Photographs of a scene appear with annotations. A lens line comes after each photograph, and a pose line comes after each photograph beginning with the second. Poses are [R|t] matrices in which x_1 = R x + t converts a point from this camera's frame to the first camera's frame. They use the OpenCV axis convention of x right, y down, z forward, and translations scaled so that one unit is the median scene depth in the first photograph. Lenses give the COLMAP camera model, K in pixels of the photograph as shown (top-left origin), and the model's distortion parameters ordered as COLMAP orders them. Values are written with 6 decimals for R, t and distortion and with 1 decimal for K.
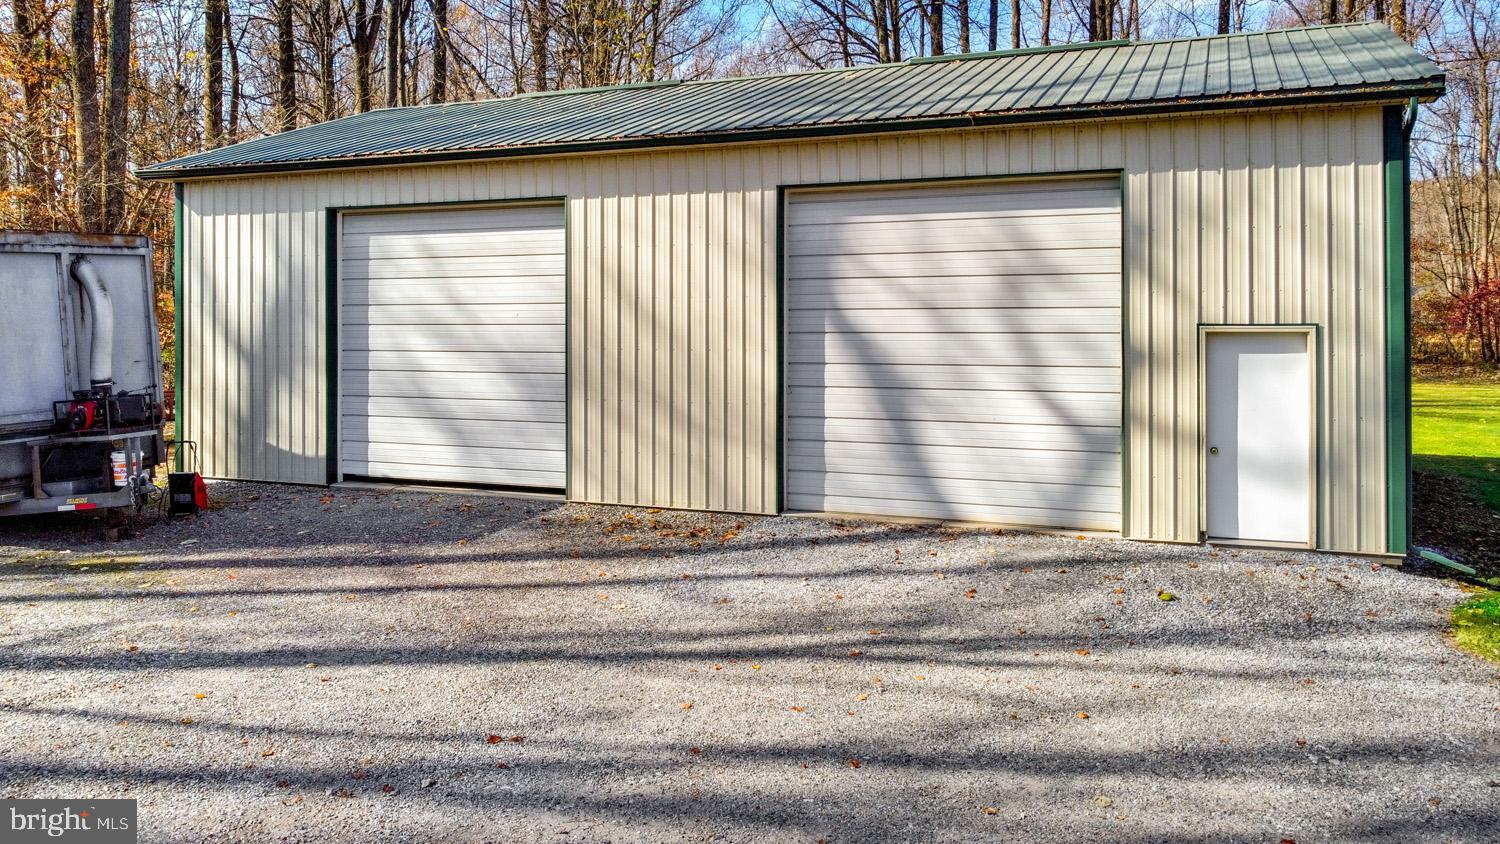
lens RADIAL K [[1180.4, 0, 746.3], [0, 1180.4, 363.5], [0, 0, 1]] dist [-0.000670, -0.000259]
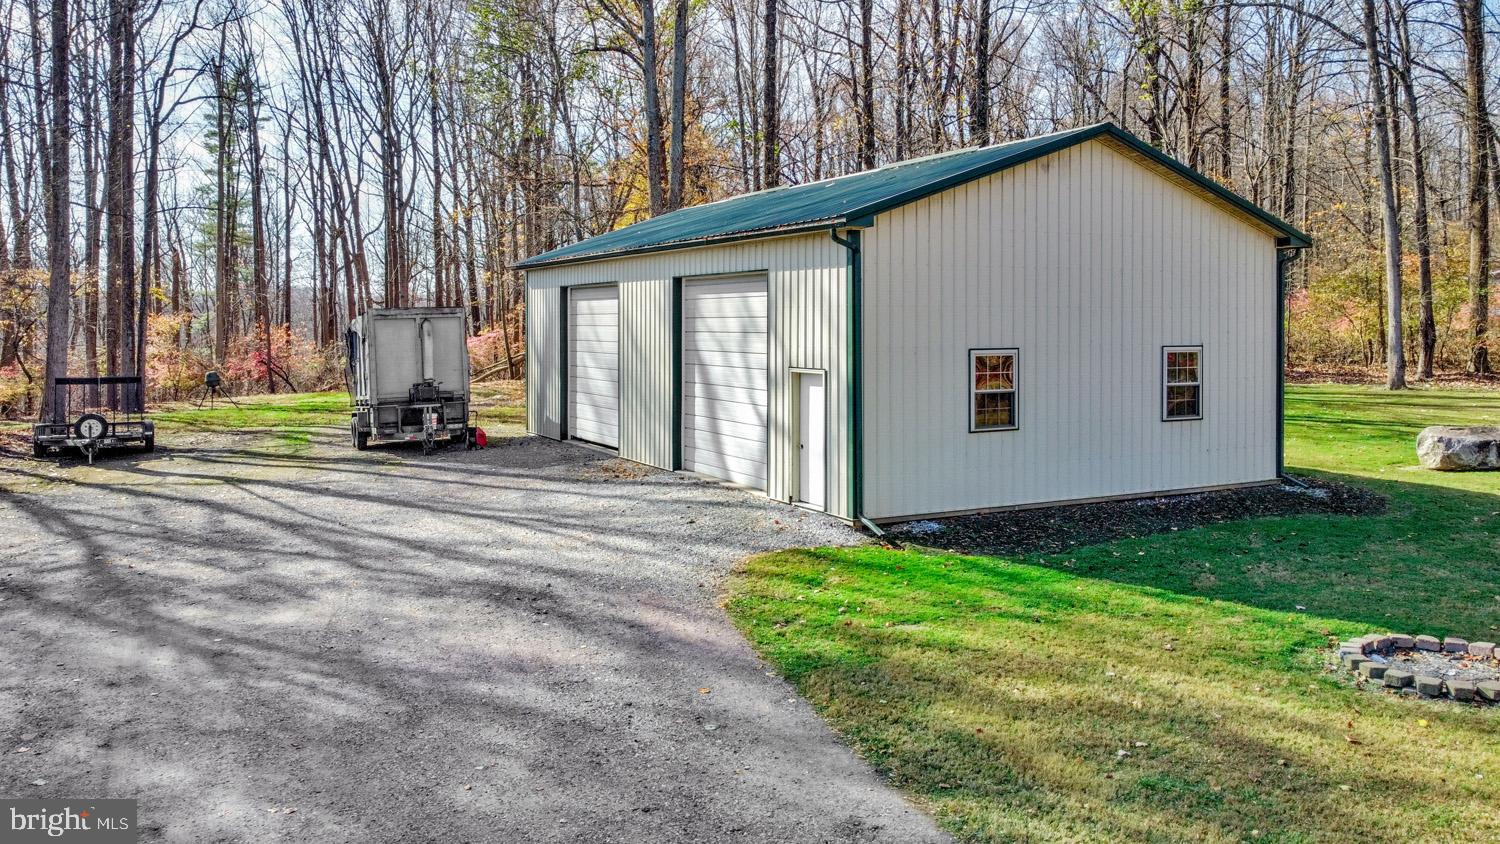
lens RADIAL K [[1180.4, 0, 746.3], [0, 1180.4, 363.5], [0, 0, 1]] dist [-0.000670, -0.000259]
pose [[0.766583, 0.022286, -0.641758, 1.215867], [-0.017991, 0.999751, 0.013228, -0.050812], [0.641893, 0.001405, 0.766793, -0.232382]]
